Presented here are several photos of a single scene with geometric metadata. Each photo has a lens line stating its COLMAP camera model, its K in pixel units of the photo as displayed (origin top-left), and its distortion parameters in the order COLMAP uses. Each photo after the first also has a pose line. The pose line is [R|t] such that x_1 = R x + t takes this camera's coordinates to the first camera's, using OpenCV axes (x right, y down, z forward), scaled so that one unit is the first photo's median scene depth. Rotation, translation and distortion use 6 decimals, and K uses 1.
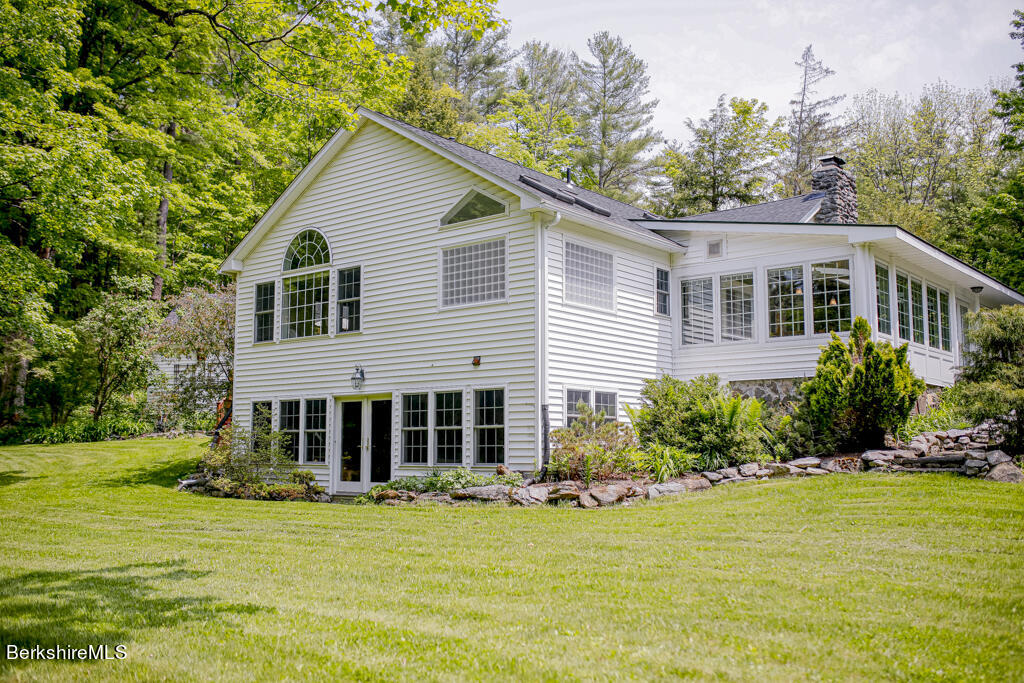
lens RADIAL K [[1007.5, 0, 510.8], [0, 1007.5, 349.0], [0, 0, 1]] dist [-0.040104, 0.000000]
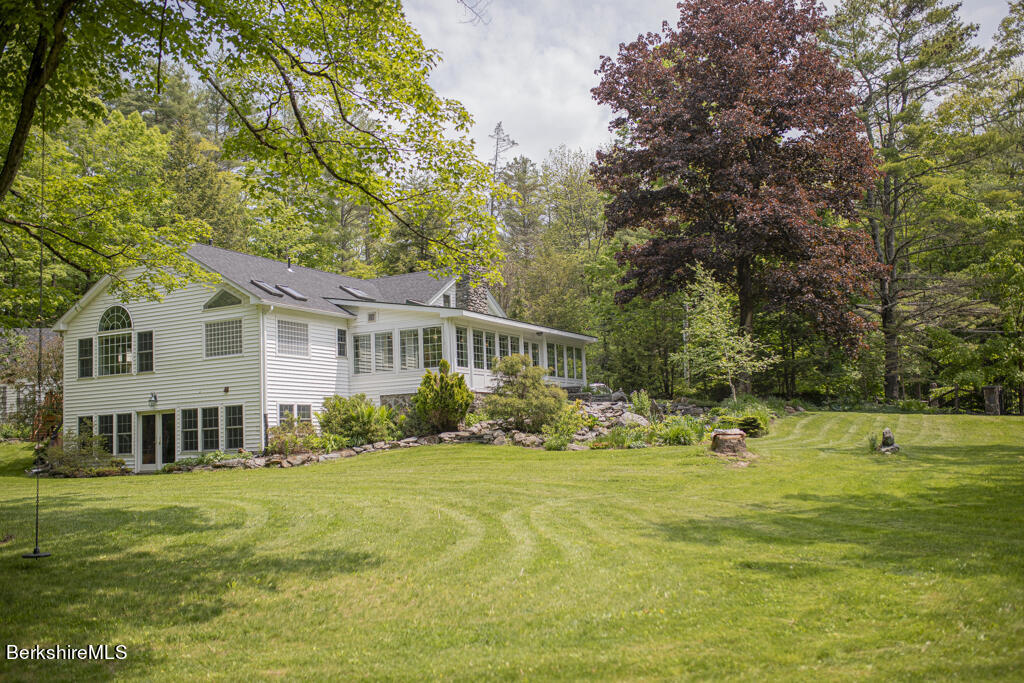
lens RADIAL K [[1030.4, 0, 510.7], [0, 1030.4, 333.3], [0, 0, 1]] dist [-0.014801, 0.000000]
pose [[0.976511, -0.017948, 0.214717, 0.063936], [0.019934, 0.999776, -0.007090, -0.060955], [-0.214542, 0.011203, 0.976651, -0.815599]]
